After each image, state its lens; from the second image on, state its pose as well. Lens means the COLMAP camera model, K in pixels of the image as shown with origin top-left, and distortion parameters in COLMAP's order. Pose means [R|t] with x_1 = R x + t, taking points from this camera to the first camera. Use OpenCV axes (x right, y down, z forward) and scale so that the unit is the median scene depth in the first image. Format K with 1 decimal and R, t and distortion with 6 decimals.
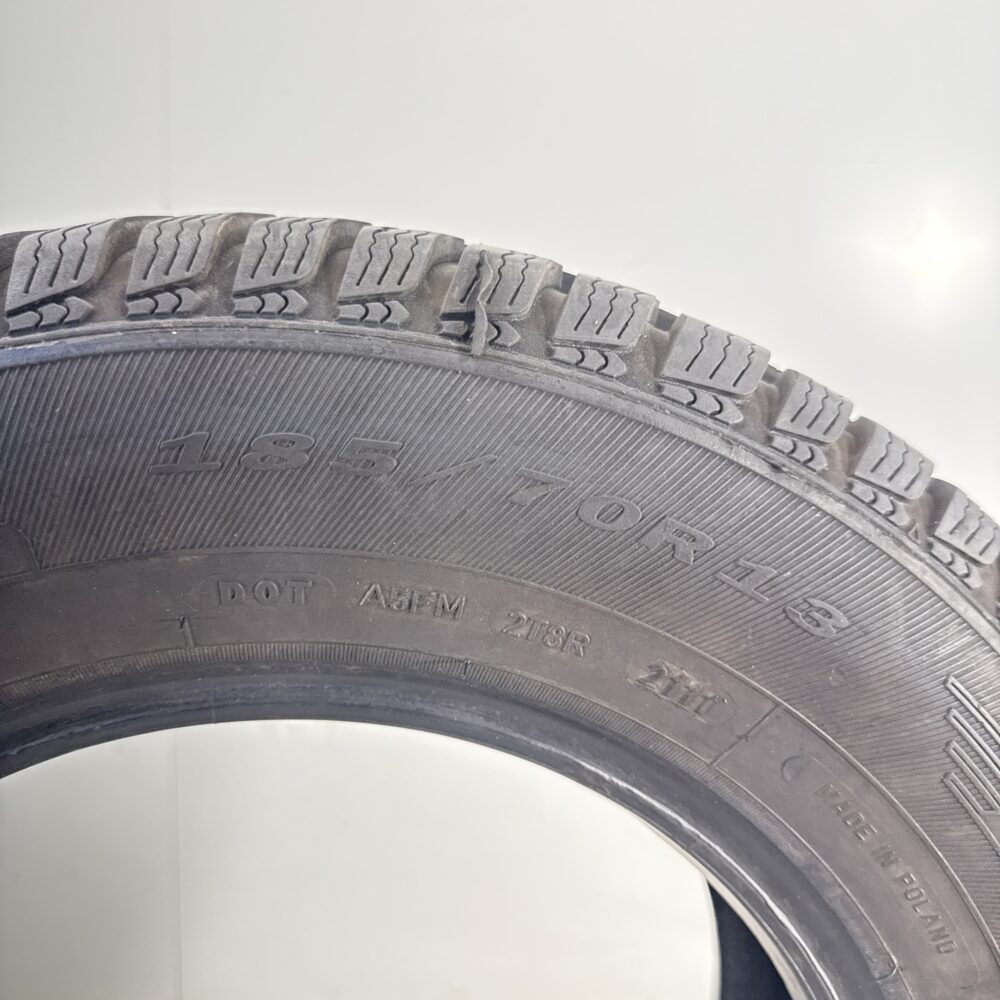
lens RADIAL K [[909.8, 0, 510.2], [0, 909.8, 503.6], [0, 0, 1]] dist [0.070682, -0.171049]
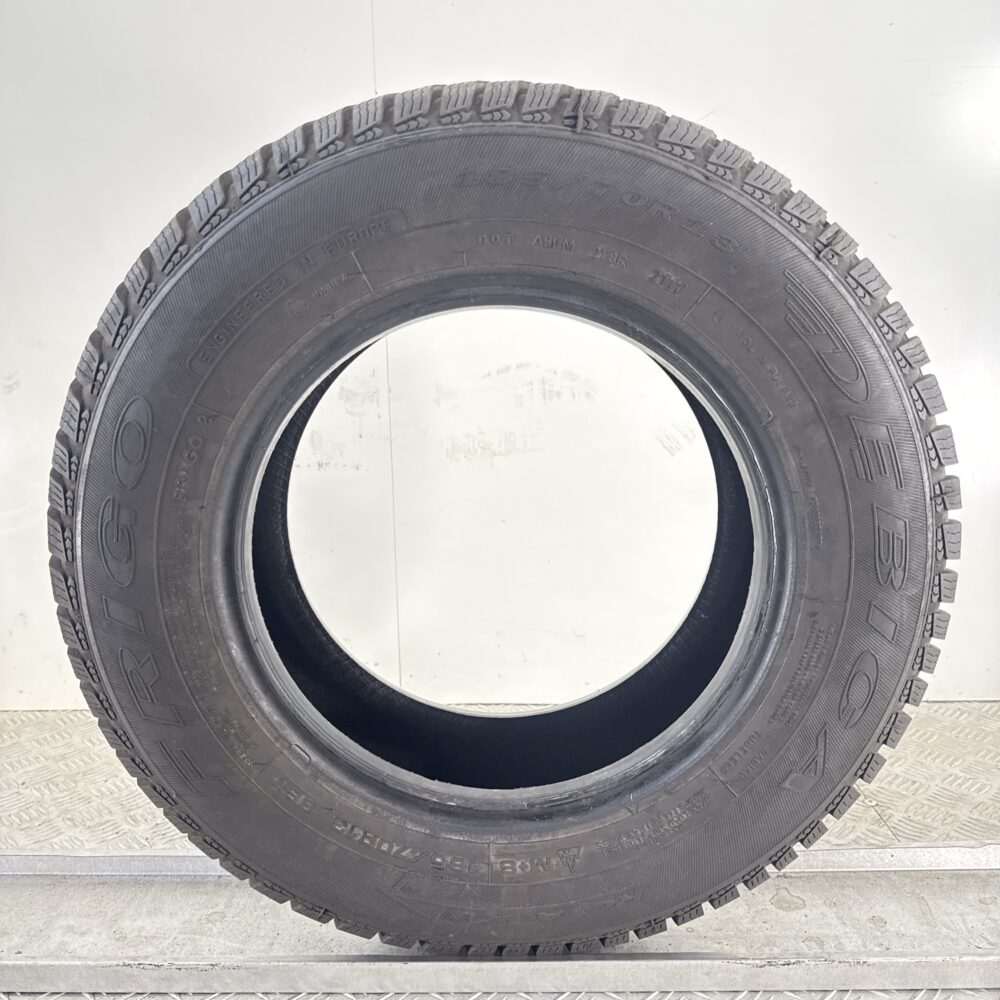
lens RADIAL K [[909.8, 0, 499.2], [0, 909.8, 502.5], [0, 0, 1]] dist [0.070682, -0.171049]
pose [[0.989408, -0.000392, -0.145158, 0.104393], [0.015797, 0.994348, 0.104987, 0.540664], [0.144296, -0.106168, 0.983823, -1.497536]]
